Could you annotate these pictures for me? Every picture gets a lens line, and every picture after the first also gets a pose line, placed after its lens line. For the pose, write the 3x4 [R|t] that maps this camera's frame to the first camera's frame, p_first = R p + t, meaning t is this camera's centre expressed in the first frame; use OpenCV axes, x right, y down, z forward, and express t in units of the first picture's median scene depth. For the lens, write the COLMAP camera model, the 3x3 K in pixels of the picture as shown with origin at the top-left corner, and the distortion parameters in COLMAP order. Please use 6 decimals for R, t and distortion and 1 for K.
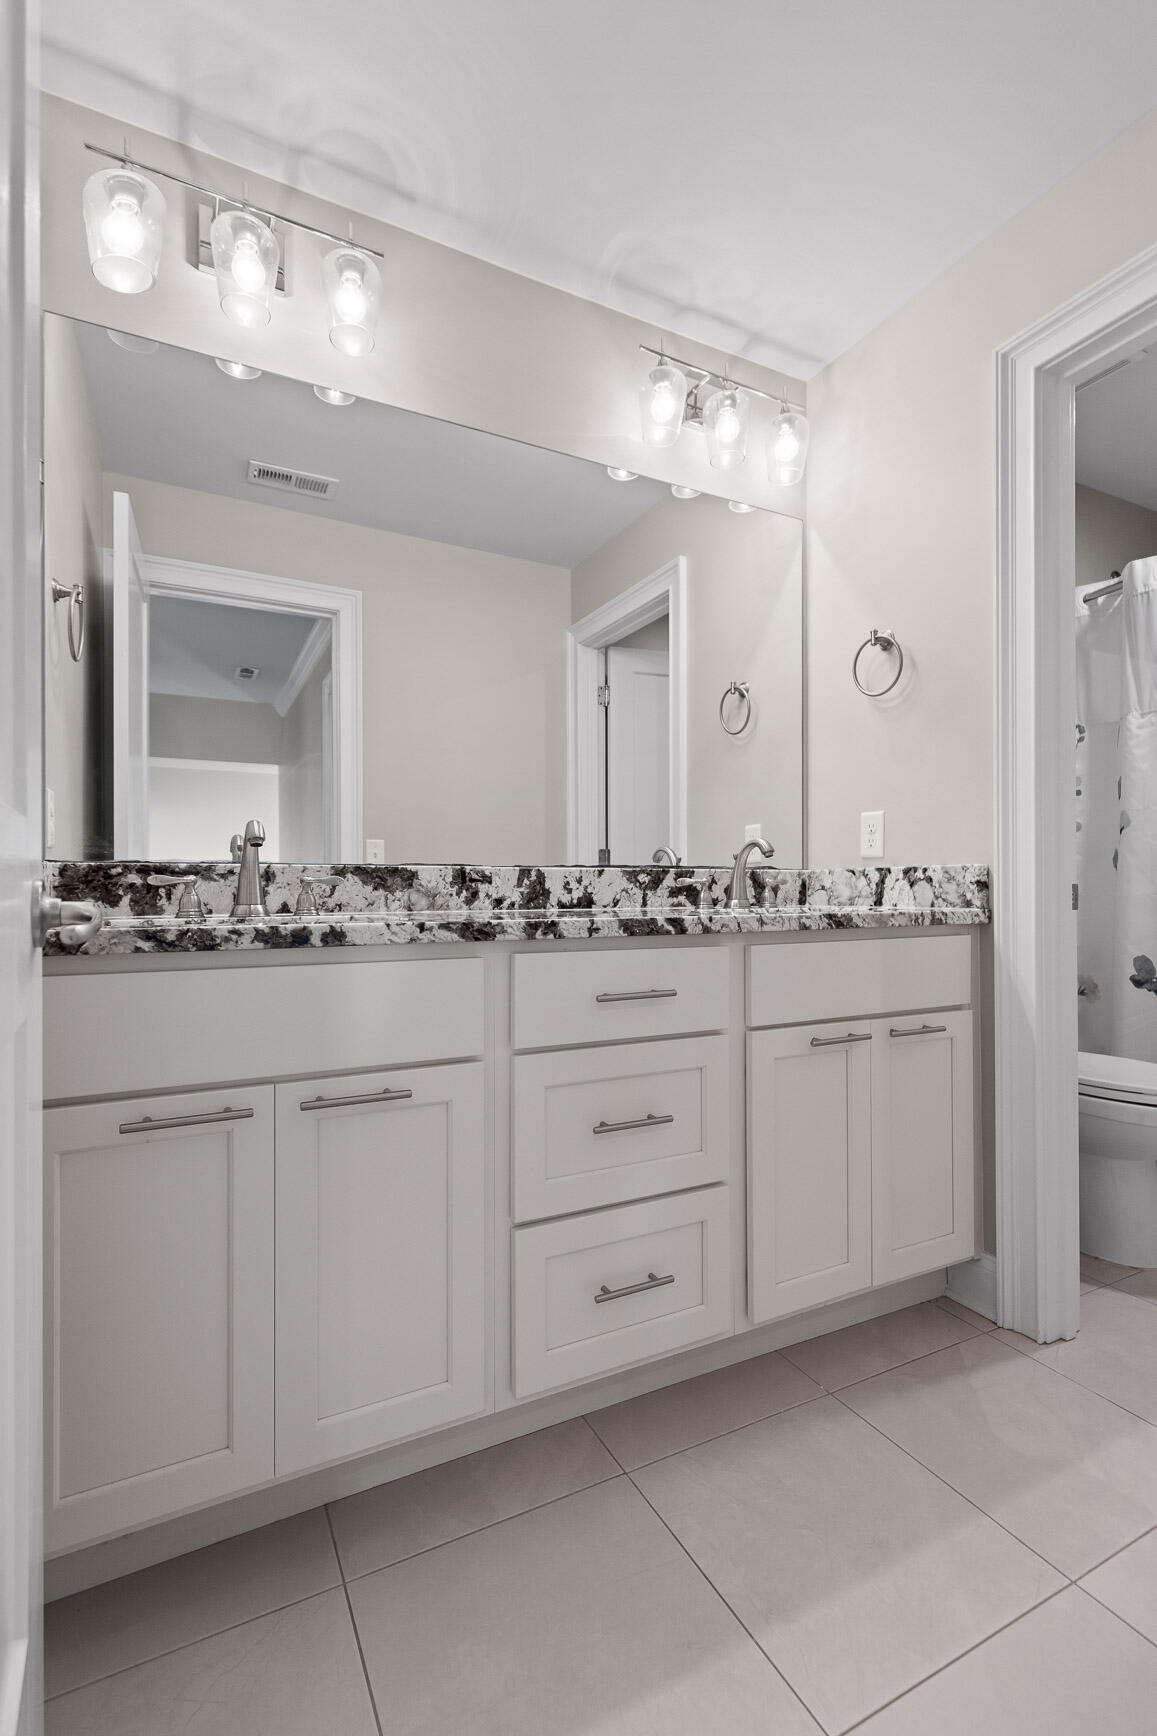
lens RADIAL K [[797.4, 0, 582.5], [0, 797.4, 883.8], [0, 0, 1]] dist [0.005822, -0.000285]
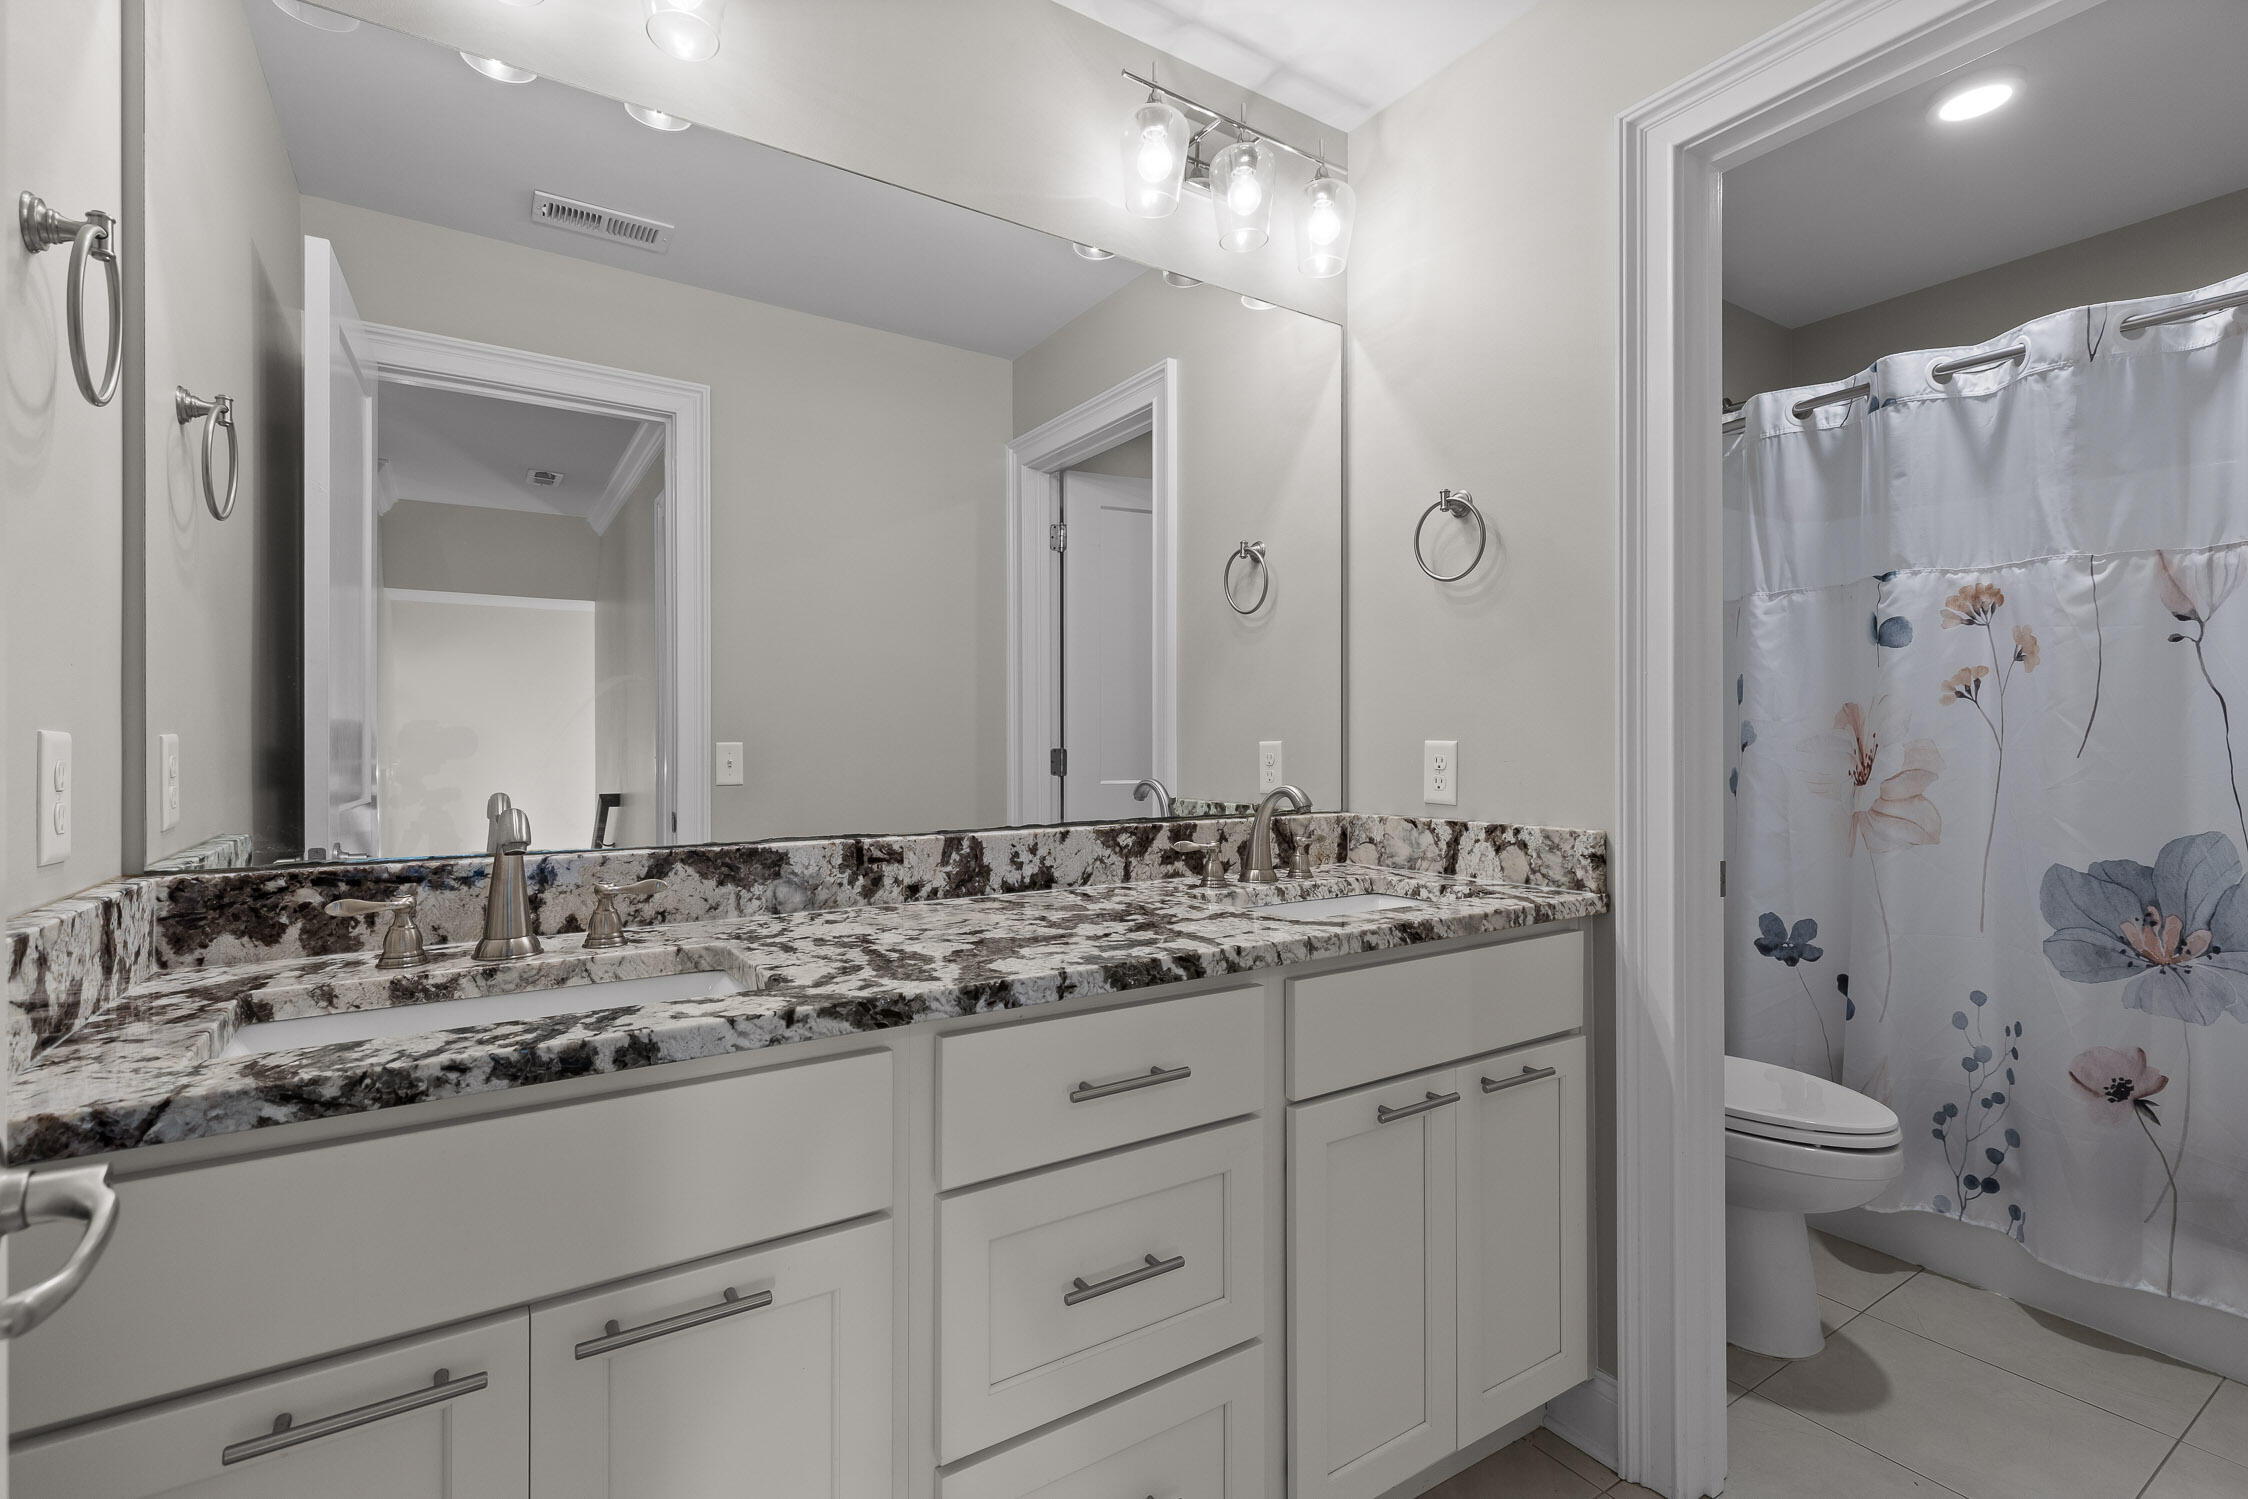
lens RADIAL K [[1032.6, 0, 1129.1], [0, 1032.6, 740.8], [0, 0, 1]] dist [0.005822, -0.000285]
pose [[0.994278, 0.001600, 0.106813, -0.017047], [-0.001805, 0.999997, 0.001816, -0.099590], [-0.106810, -0.001998, 0.994277, 0.113580]]
